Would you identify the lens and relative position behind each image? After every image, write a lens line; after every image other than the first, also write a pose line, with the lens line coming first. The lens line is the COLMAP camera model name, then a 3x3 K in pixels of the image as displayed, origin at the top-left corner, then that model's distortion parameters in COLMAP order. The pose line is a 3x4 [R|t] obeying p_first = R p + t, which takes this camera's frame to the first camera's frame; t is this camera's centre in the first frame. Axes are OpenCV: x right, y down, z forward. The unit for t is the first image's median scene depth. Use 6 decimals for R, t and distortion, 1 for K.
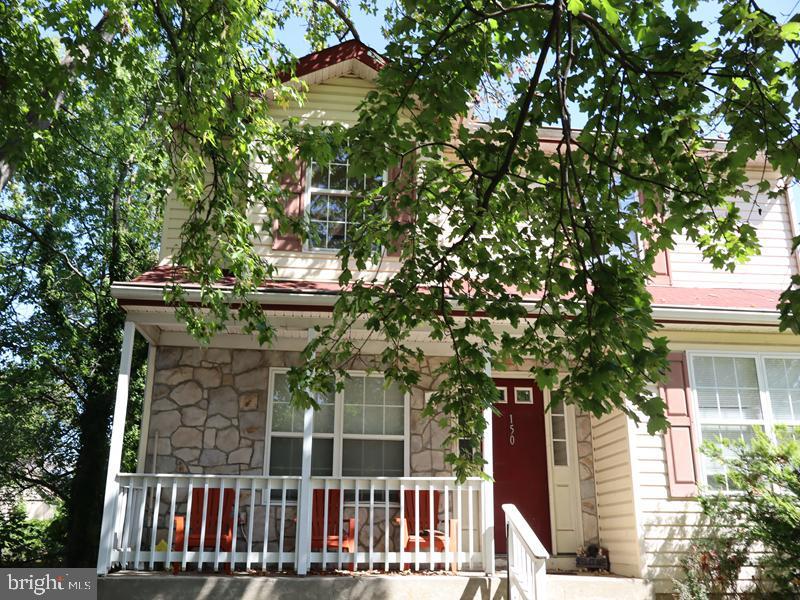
lens RADIAL K [[650.6, 0, 395.5], [0, 650.6, 339.1], [0, 0, 1]] dist [0.004095, -0.000588]
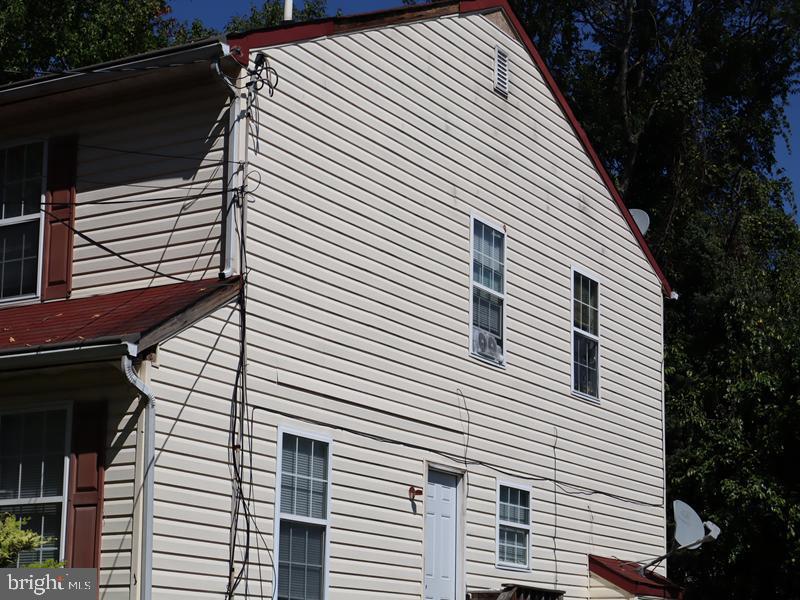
lens RADIAL K [[1597.8, 0, 400.0], [0, 1597.8, 300.0], [0, 0, 1]] dist [0.002767, -0.154763]
pose [[0.804731, -0.129129, -0.579425, 2.004460], [0.153962, 0.988056, -0.006365, -0.018858], [0.573327, -0.084088, 0.815001, -0.204177]]
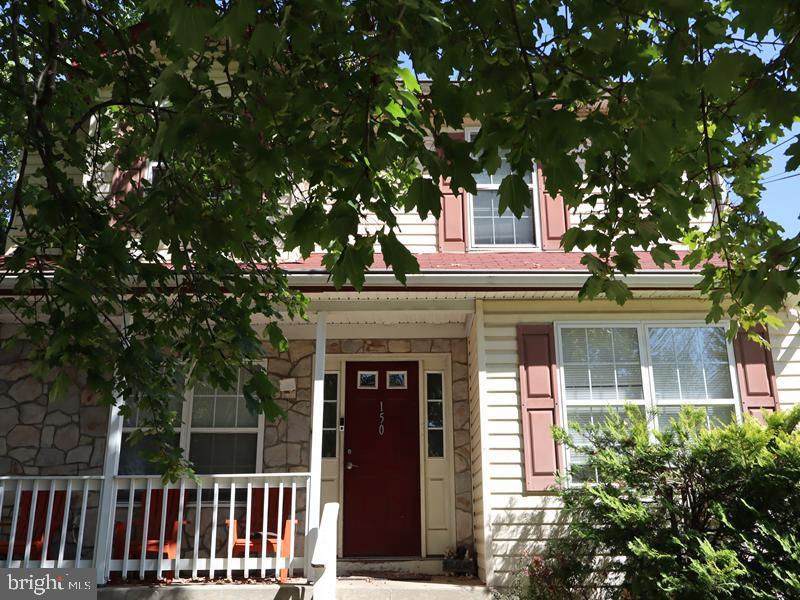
lens RADIAL K [[650.6, 0, 395.5], [0, 650.6, 339.1], [0, 0, 1]] dist [0.004095, -0.000588]
pose [[0.995603, -0.037586, -0.085804, 0.309318], [0.038580, 0.999206, 0.009951, 0.023863], [0.085362, -0.013217, 0.996262, 0.118746]]
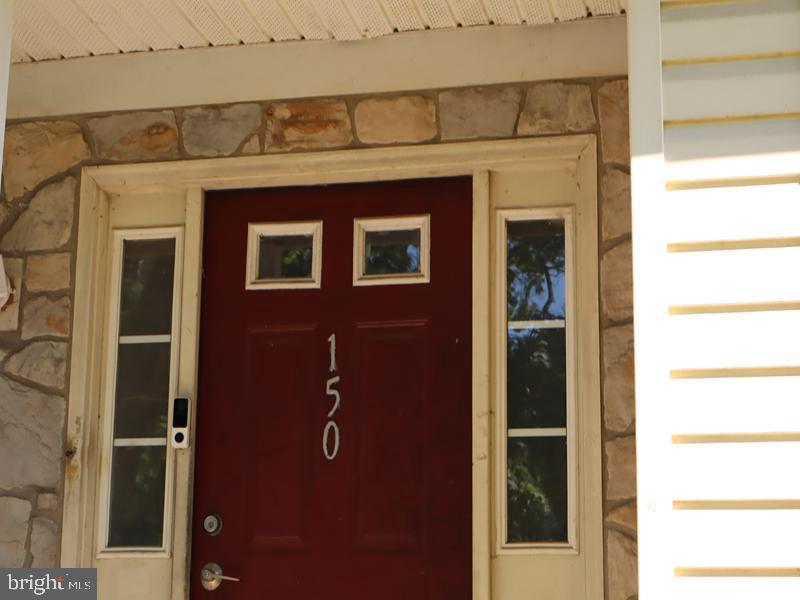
lens RADIAL K [[1551.1, 0, 400.3], [0, 1551.1, 347.7], [0, 0, 1]] dist [0.023991, 0.034254]
pose [[0.956802, -0.061238, -0.284217, 0.402643], [0.079044, 0.995535, 0.051598, 0.104630], [0.279788, -0.071835, 0.957371, 0.521974]]
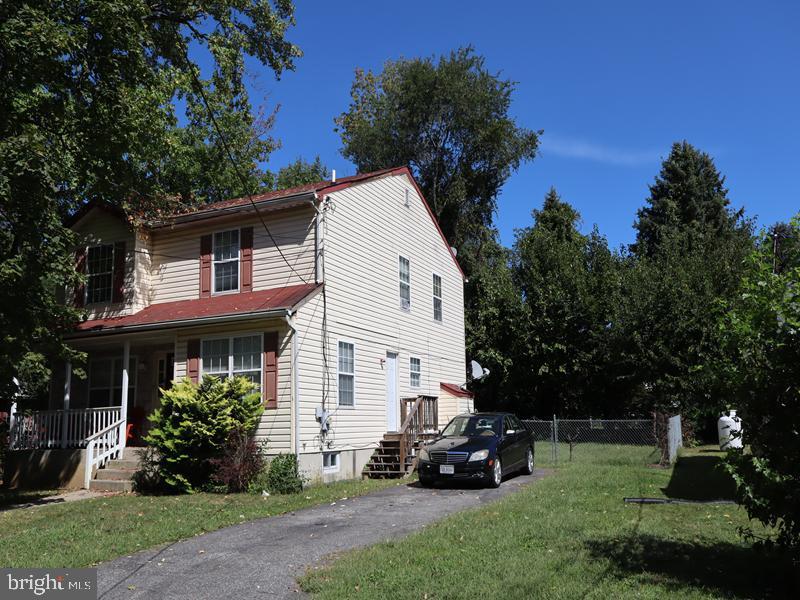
lens RADIAL K [[673.3, 0, 400.0], [0, 673.3, 300.0], [0, 0, 1]] dist [0.001622, 0.000720]
pose [[0.865151, -0.119952, -0.486955, 1.980861], [0.165974, 0.984742, 0.052308, -0.103132], [0.473250, -0.126077, 0.871859, -0.486025]]
